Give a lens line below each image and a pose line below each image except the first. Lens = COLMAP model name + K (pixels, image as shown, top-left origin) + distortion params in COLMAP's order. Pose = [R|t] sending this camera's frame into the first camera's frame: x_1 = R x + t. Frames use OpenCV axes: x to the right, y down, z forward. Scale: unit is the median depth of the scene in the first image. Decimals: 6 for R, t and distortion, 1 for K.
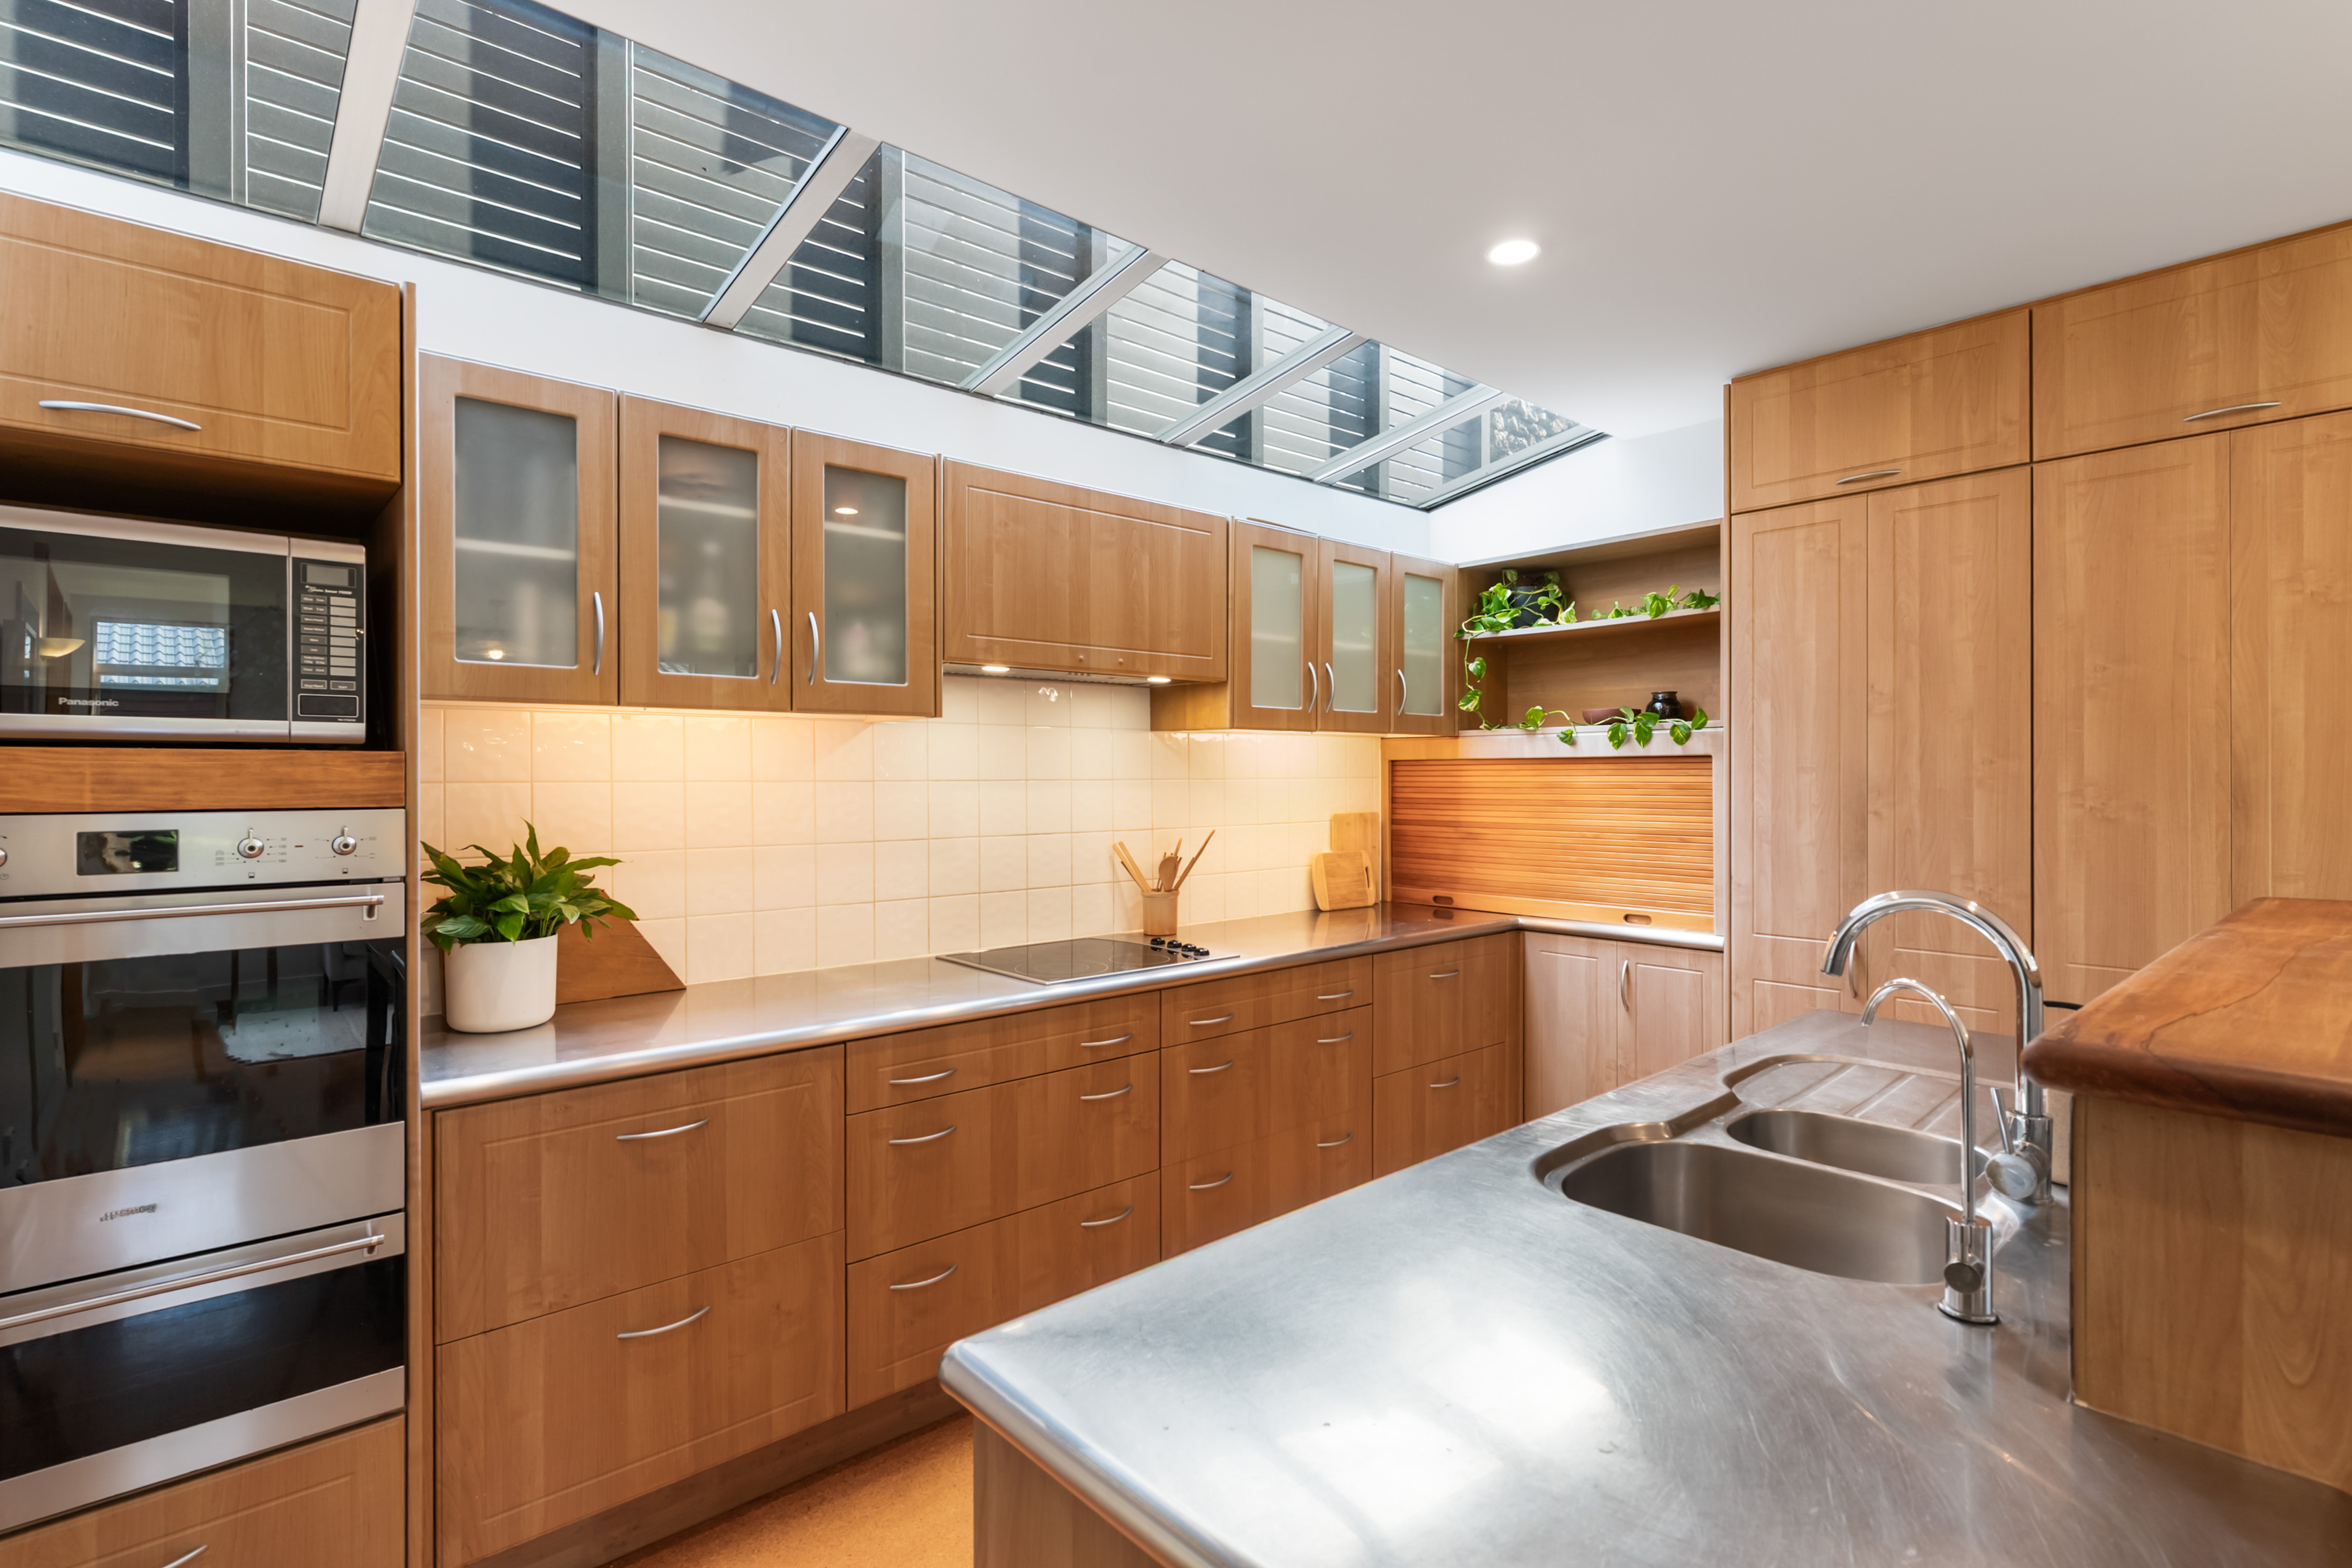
lens RADIAL K [[1112.1, 0, 1176.0], [0, 1112.1, 784.0], [0, 0, 1]] dist [-0.003497, -0.000529]
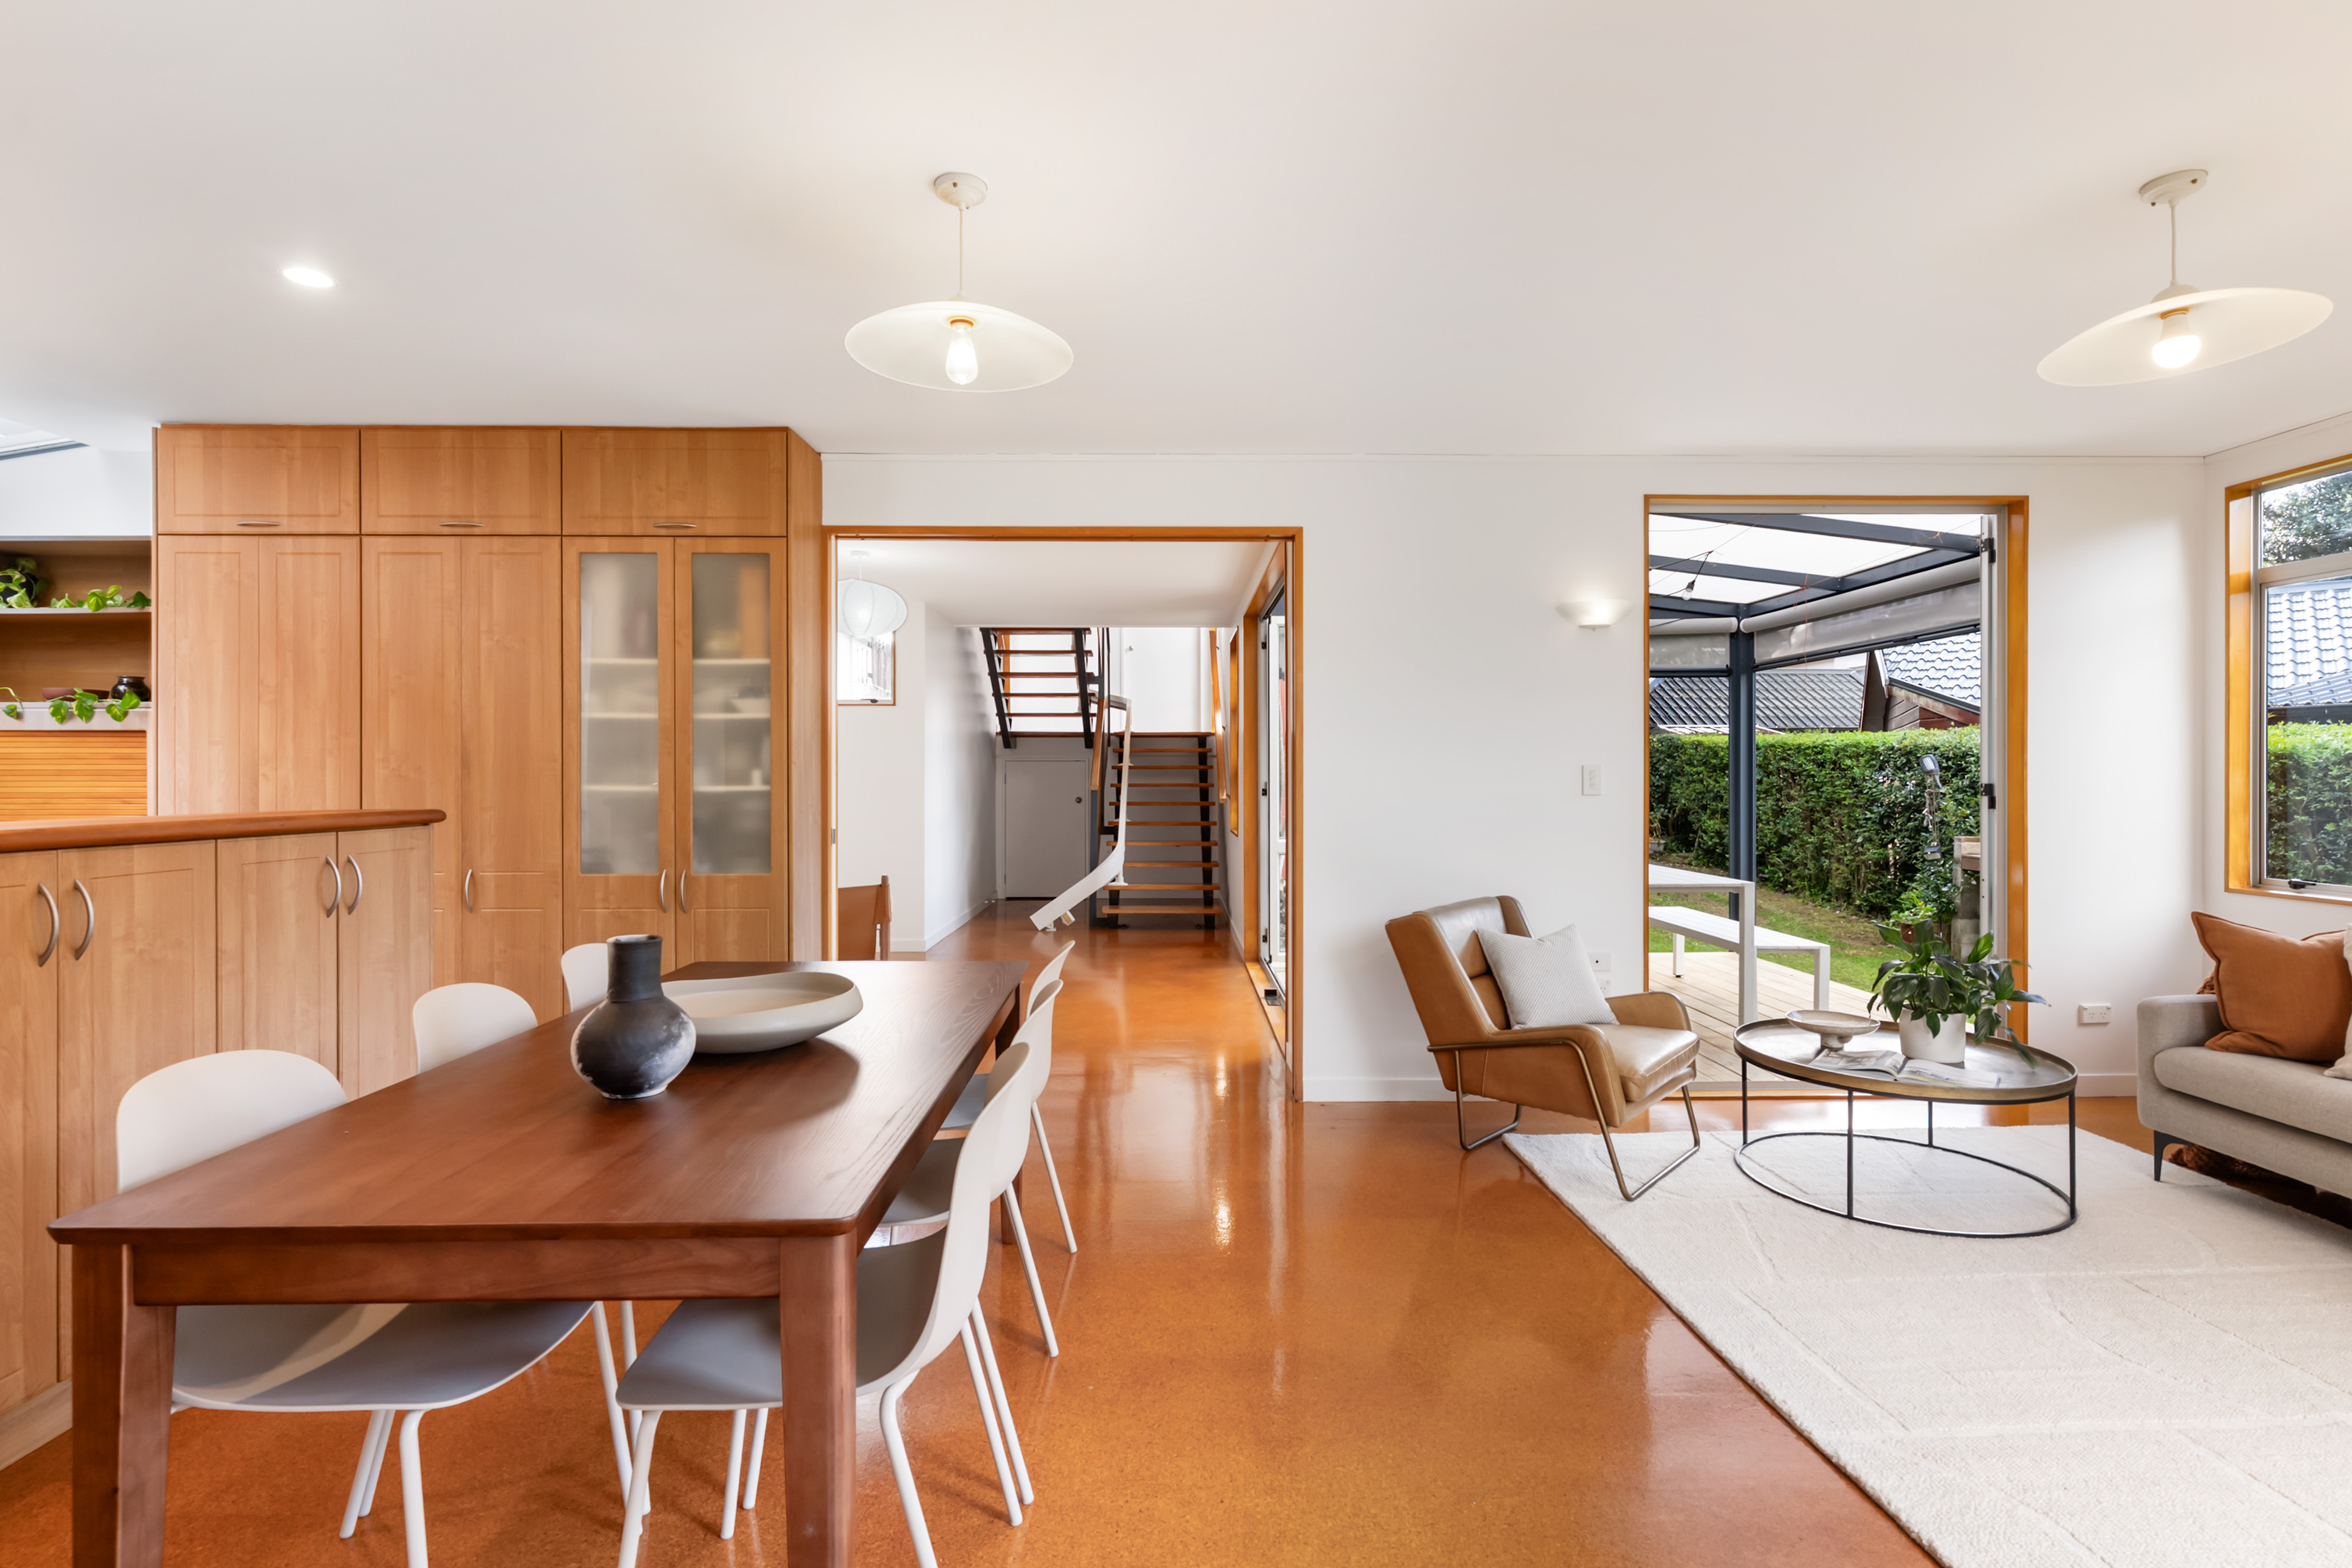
lens RADIAL K [[1112.1, 0, 1176.0], [0, 1112.1, 784.0], [0, 0, 1]] dist [-0.003497, -0.000529]
pose [[0.642796, -0.003618, 0.766029, 0.309778], [0.003948, 0.999991, 0.001410, 0.038863], [-0.766027, 0.002118, 0.642805, -0.703397]]
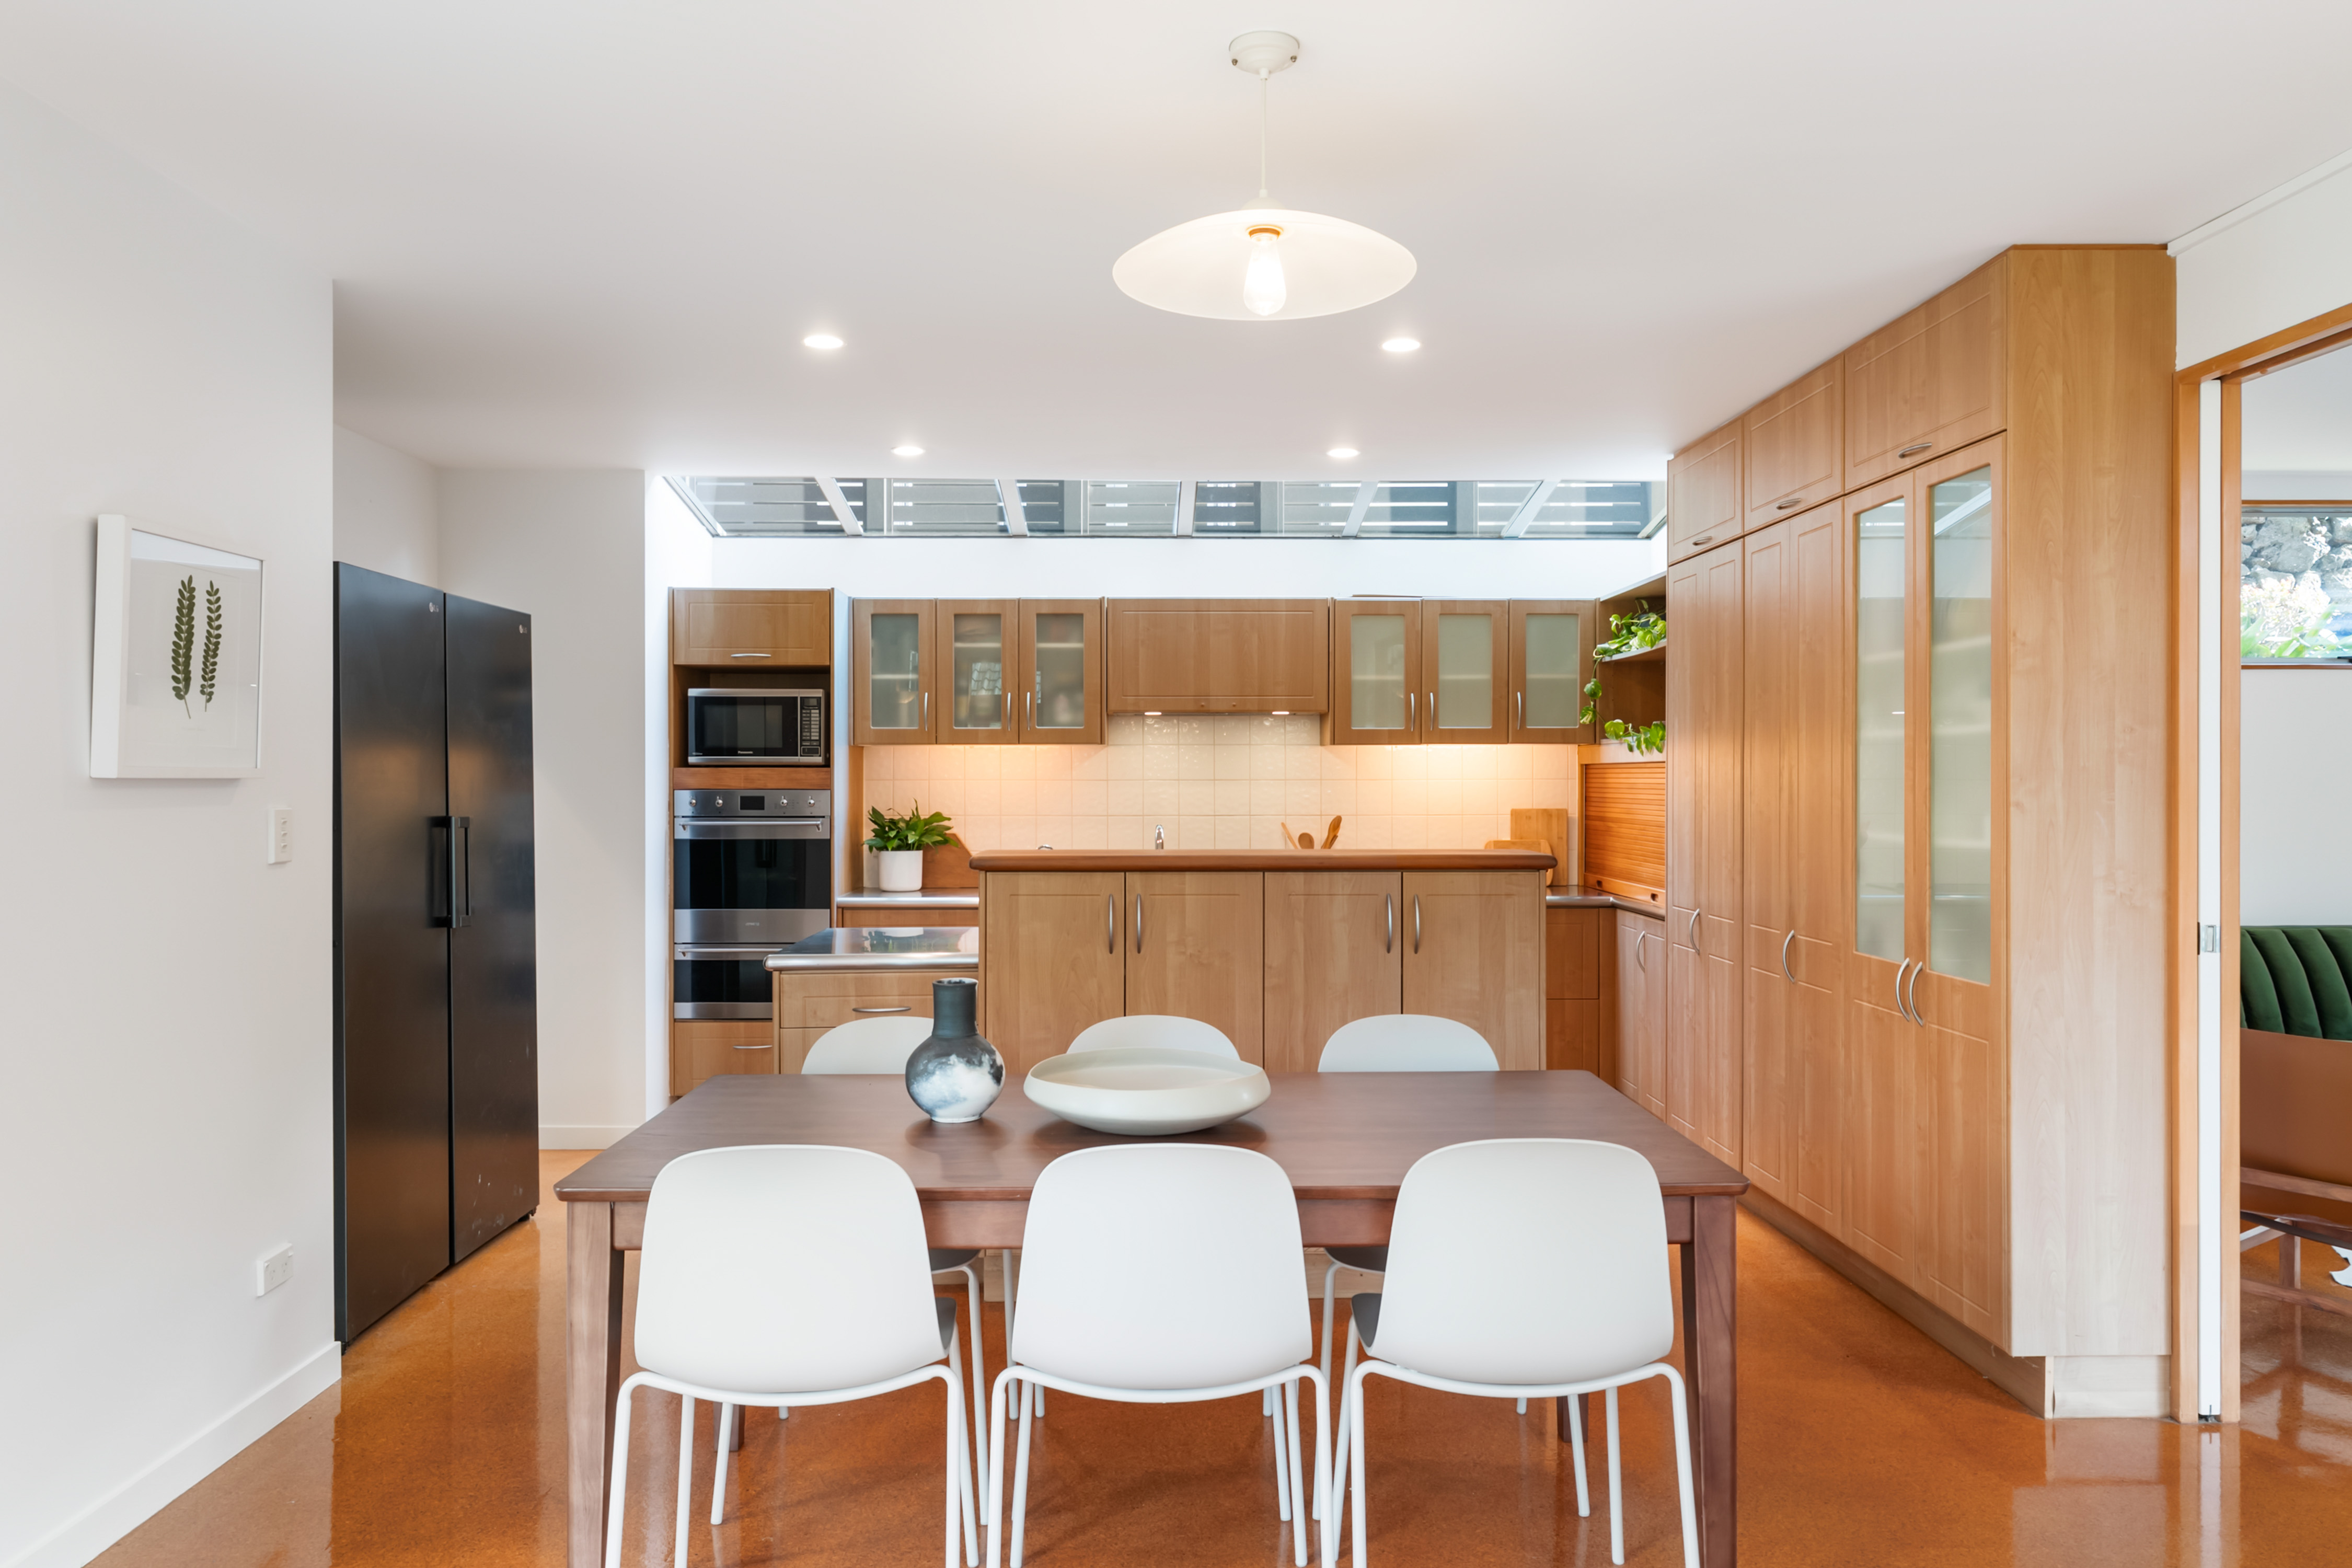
lens RADIAL K [[1554.5, 0, 1176.0], [0, 1554.5, 784.0], [0, 0, 1]] dist [0.024882, -0.000299]
pose [[0.767987, 0.004832, -0.640448, 1.291718], [-0.005270, 0.999985, 0.001225, -0.000009], [0.640444, 0.002435, 0.768001, -0.734179]]
